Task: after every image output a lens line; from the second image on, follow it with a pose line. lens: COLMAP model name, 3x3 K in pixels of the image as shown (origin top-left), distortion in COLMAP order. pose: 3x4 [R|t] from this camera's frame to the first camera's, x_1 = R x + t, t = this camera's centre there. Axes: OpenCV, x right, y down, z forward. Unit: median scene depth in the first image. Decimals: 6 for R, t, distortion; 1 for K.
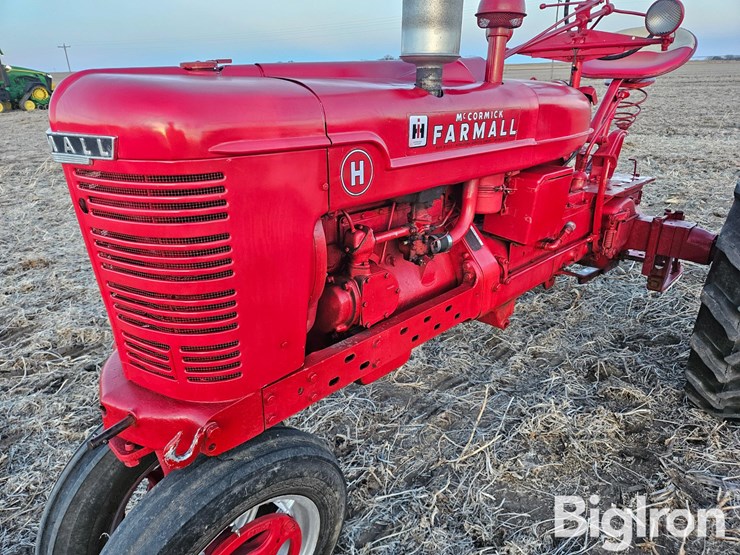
lens RADIAL K [[496.3, 0, 366.4], [0, 496.3, 271.3], [0, 0, 1]] dist [0.077084, -0.073633]
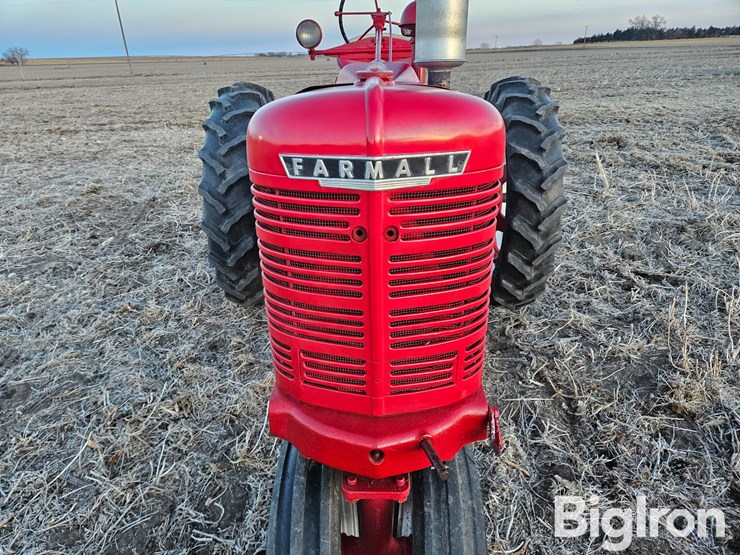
lens RADIAL K [[496.6, 0, 360.7], [0, 496.6, 276.5], [0, 0, 1]] dist [0.067082, -0.063767]
pose [[0.732626, -0.270914, 0.624391, -0.781184], [0.260082, 0.959184, 0.111010, -0.111768], [-0.628981, 0.081064, 0.773183, 0.222852]]
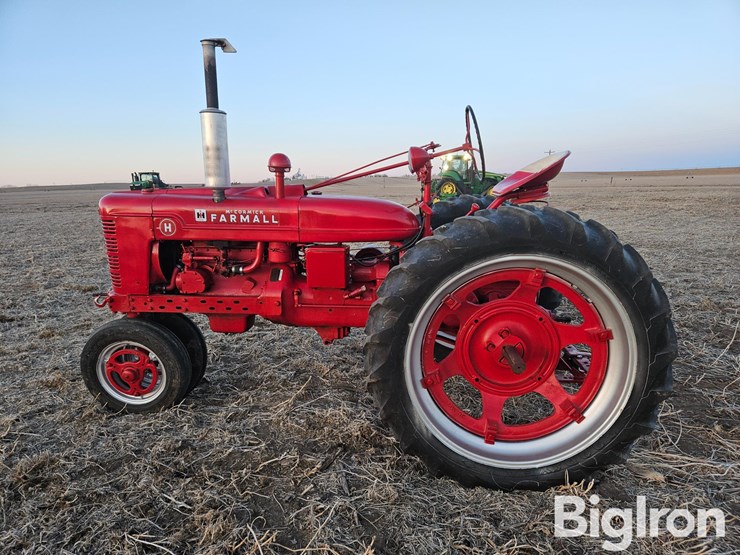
lens RADIAL K [[500.4, 0, 373.2], [0, 500.4, 285.9], [0, 0, 1]] dist [0.077262, -0.075860]
pose [[0.661261, 0.158523, -0.733215, 2.206711], [-0.267066, 0.963126, -0.032627, -0.078104], [0.701006, 0.217392, 0.679214, -0.022105]]
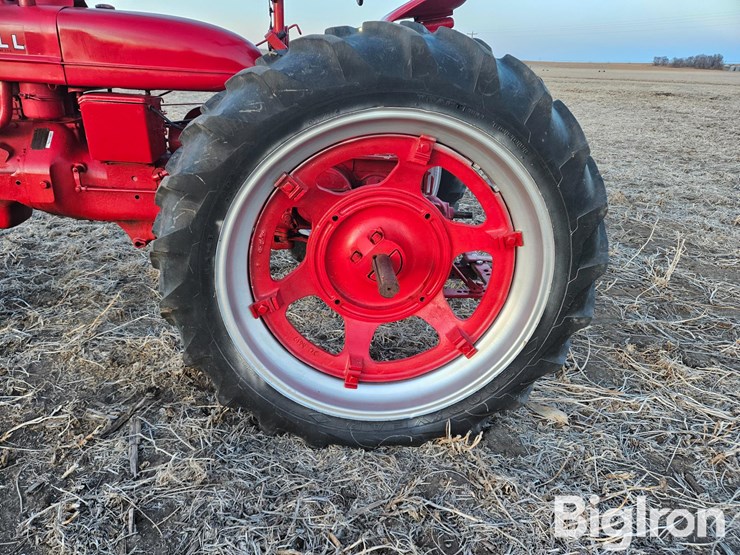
lens RADIAL K [[500.4, 0, 373.2], [0, 500.4, 285.9], [0, 0, 1]] dist [0.077262, -0.075860]
pose [[0.766640, 0.304051, -0.565523, 1.946353], [-0.281503, 0.950773, 0.129566, -0.140371], [0.577079, 0.059866, 0.814491, 0.577143]]
